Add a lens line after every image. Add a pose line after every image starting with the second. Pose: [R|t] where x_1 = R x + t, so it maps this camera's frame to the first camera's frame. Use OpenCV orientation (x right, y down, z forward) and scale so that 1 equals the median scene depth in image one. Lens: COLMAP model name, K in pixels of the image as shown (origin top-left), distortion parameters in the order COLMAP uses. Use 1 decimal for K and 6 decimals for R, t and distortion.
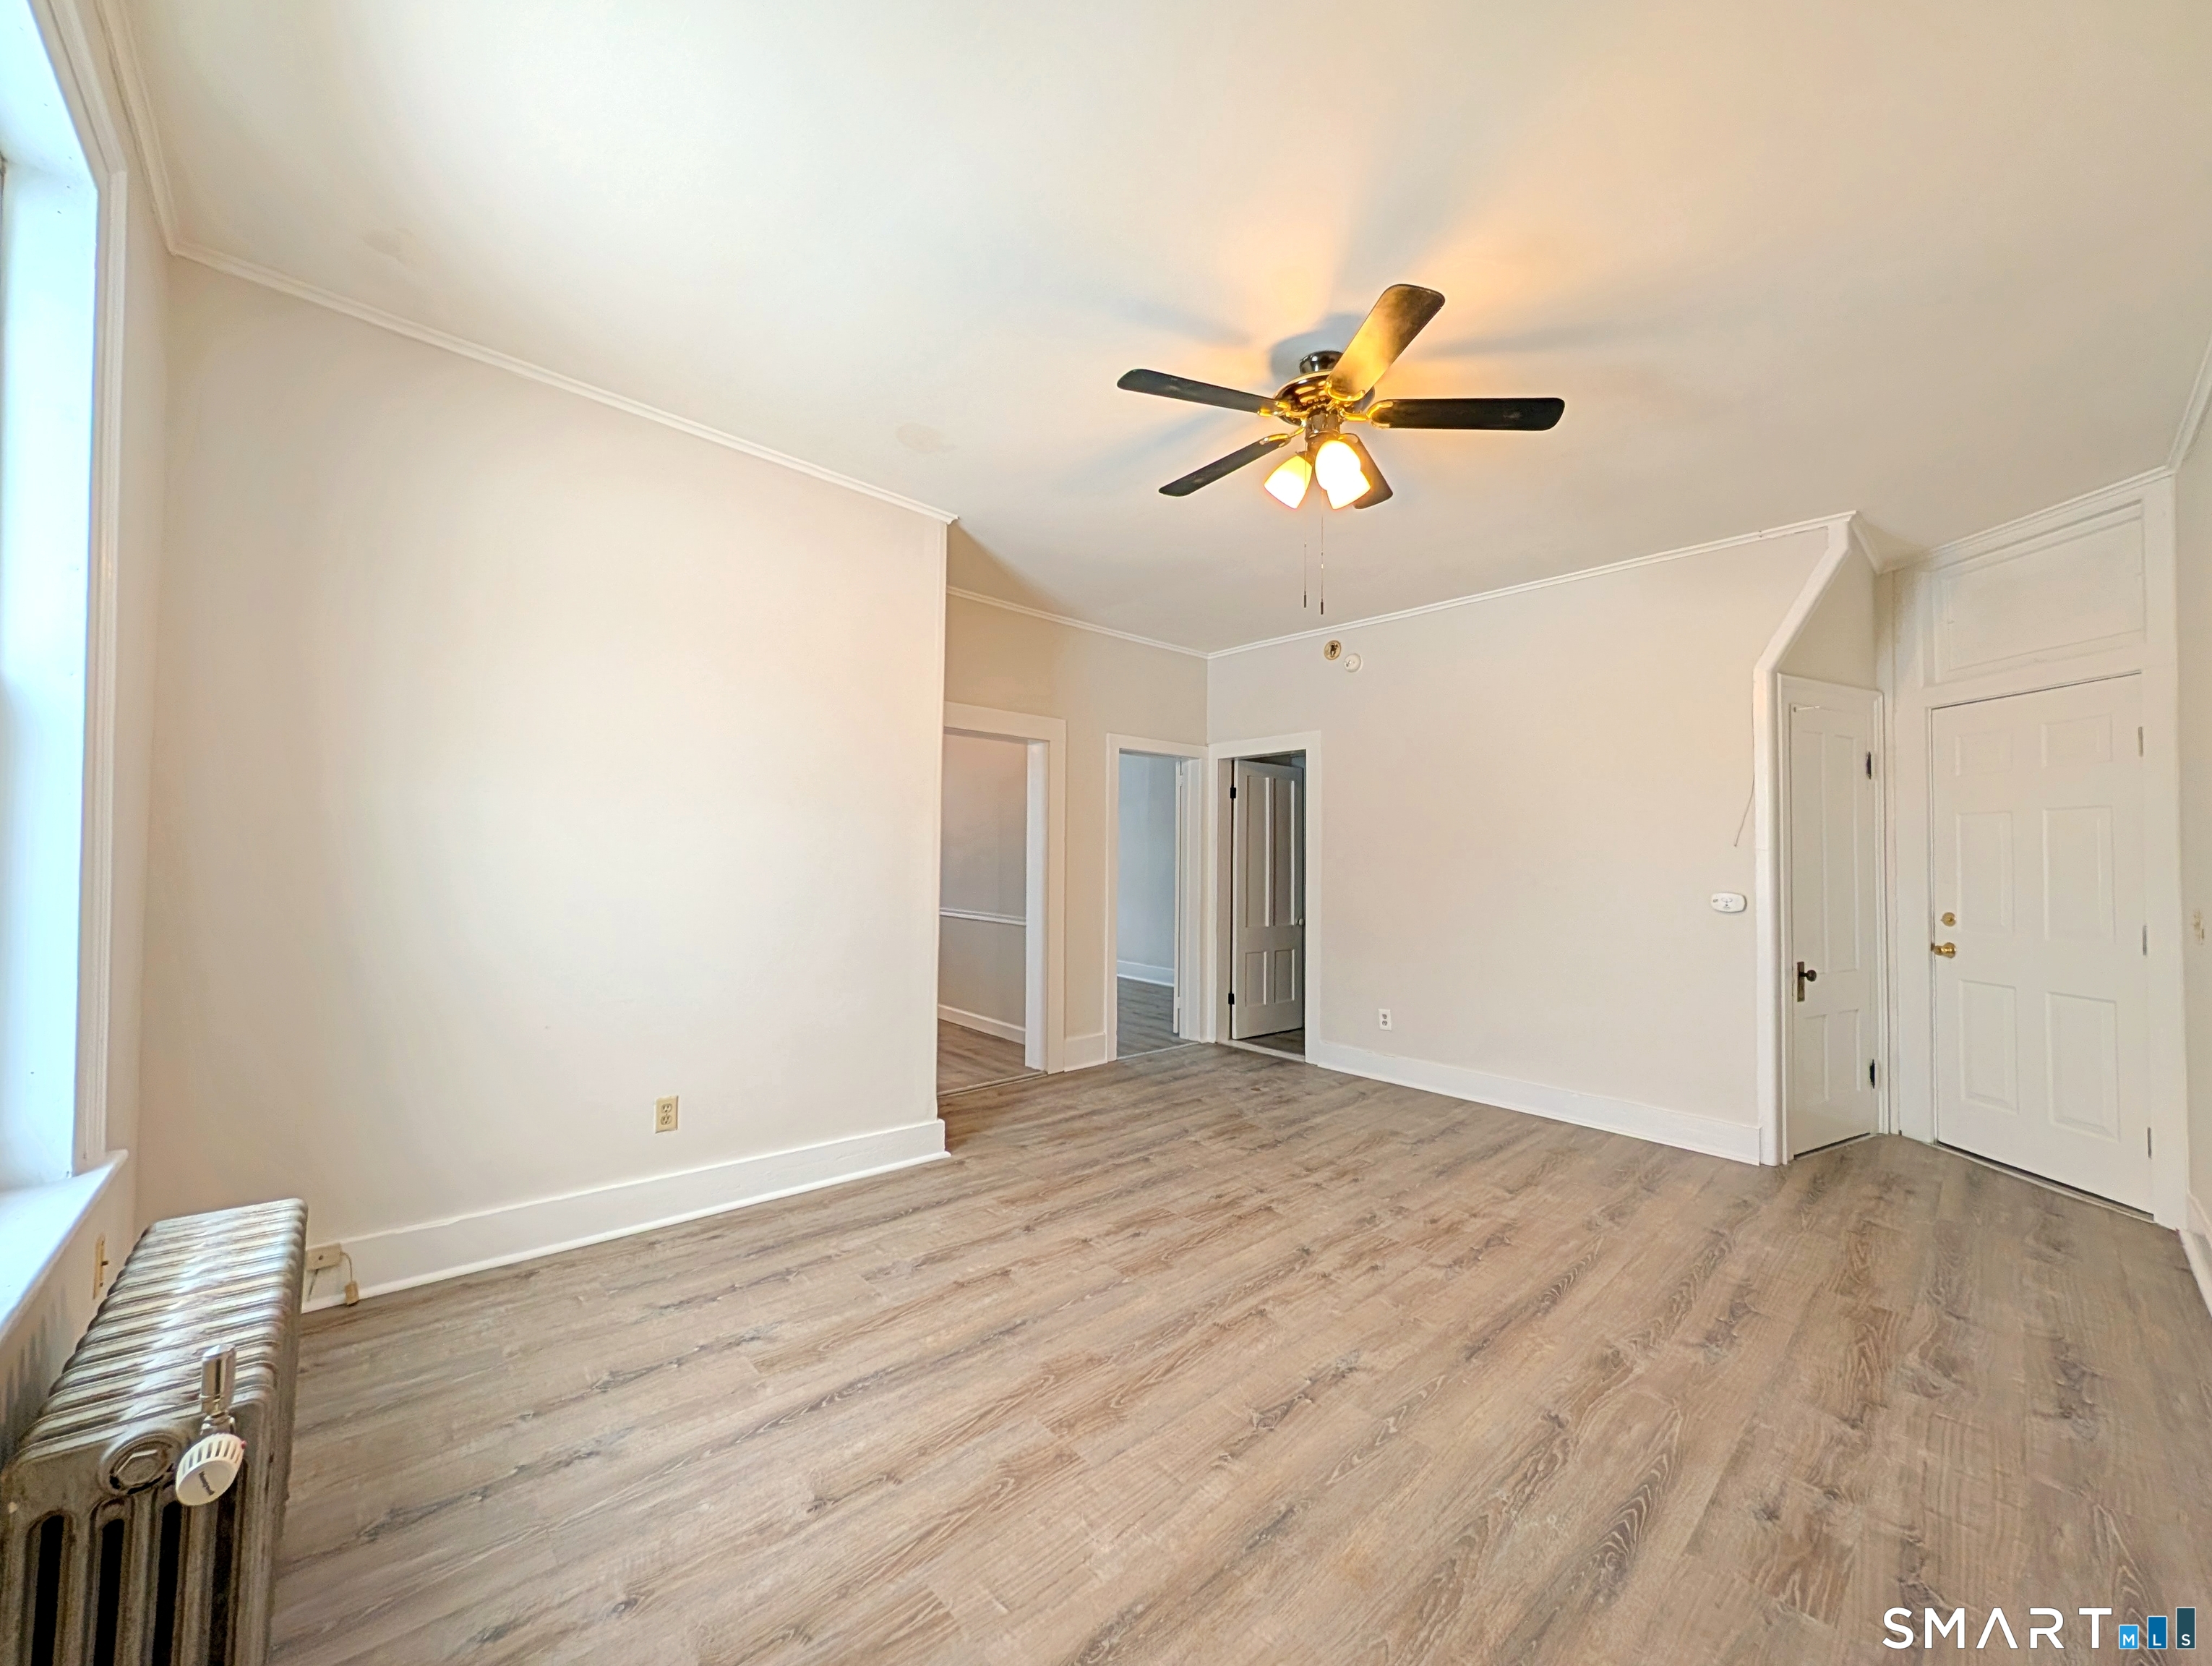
lens RADIAL K [[846.8, 0, 1106.0], [0, 846.8, 833.0], [0, 0, 1]] dist [-0.001088, 0.000103]
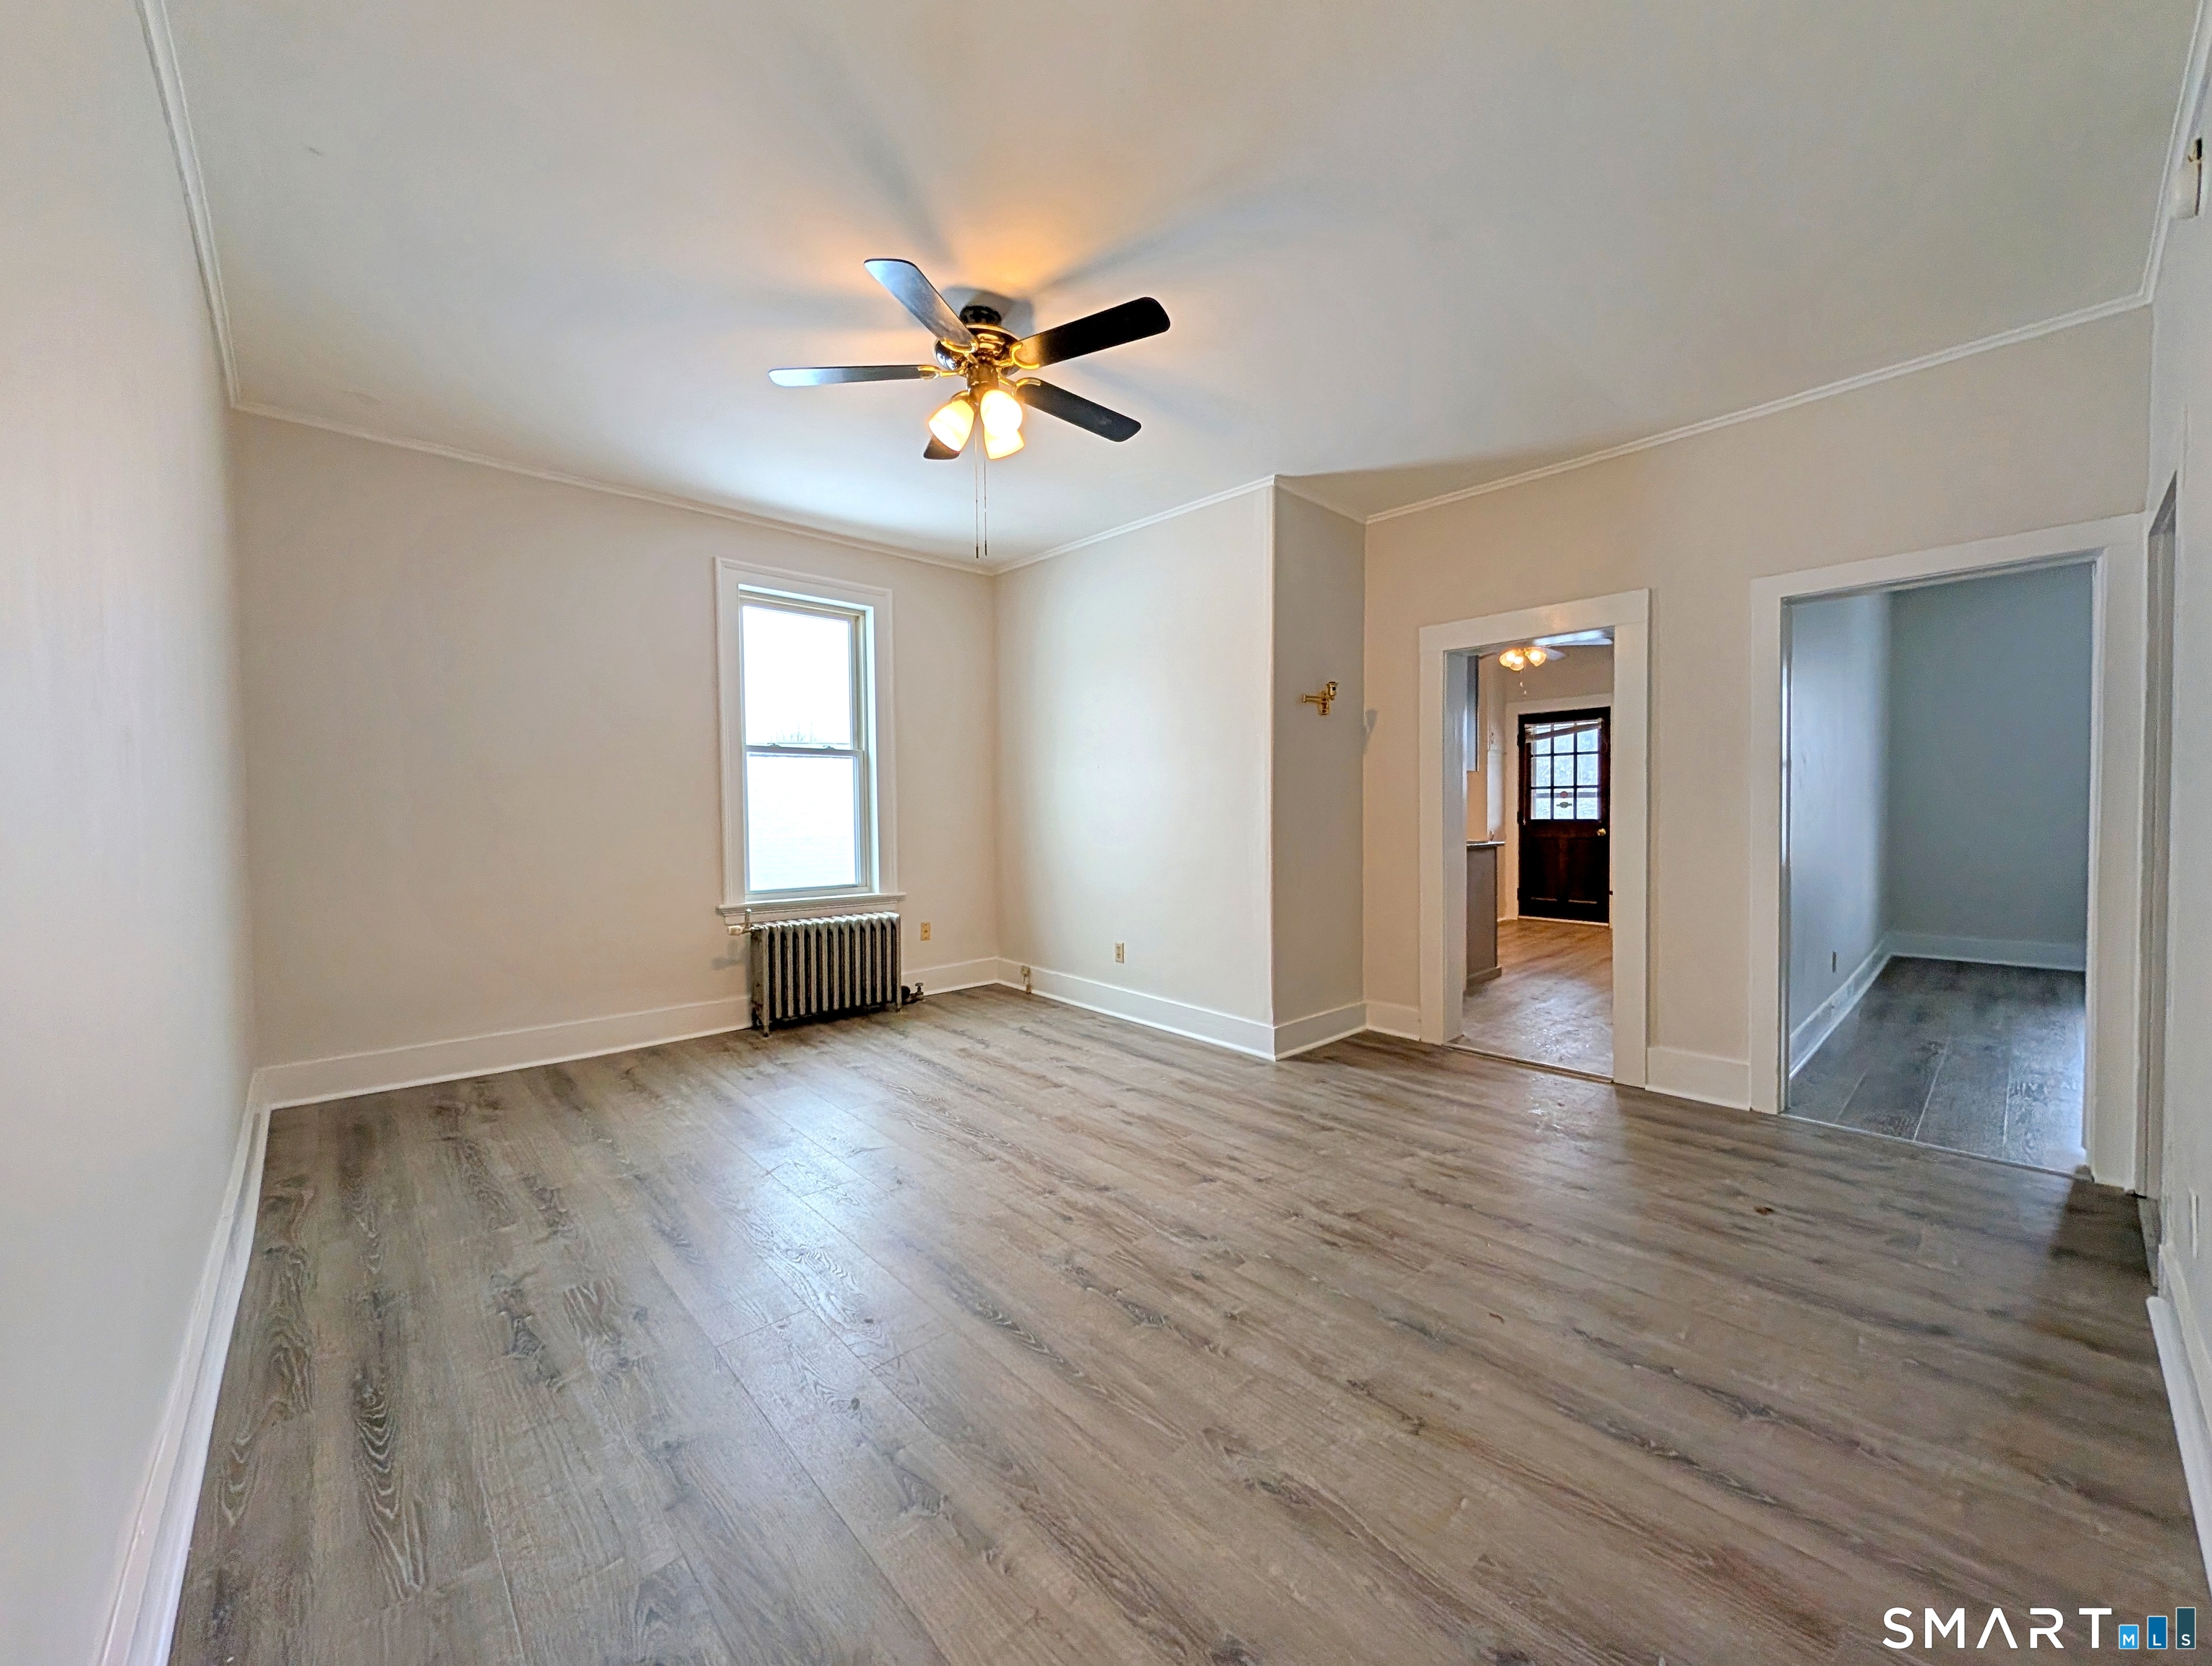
lens RADIAL K [[846.8, 0, 1106.0], [0, 846.8, 833.0], [0, 0, 1]] dist [-0.001088, 0.000103]
pose [[-0.000019, 0.011301, -0.999936, 1.049090], [0.037281, 0.999241, 0.011293, 0.069317], [0.999305, -0.037279, -0.000441, 0.894374]]
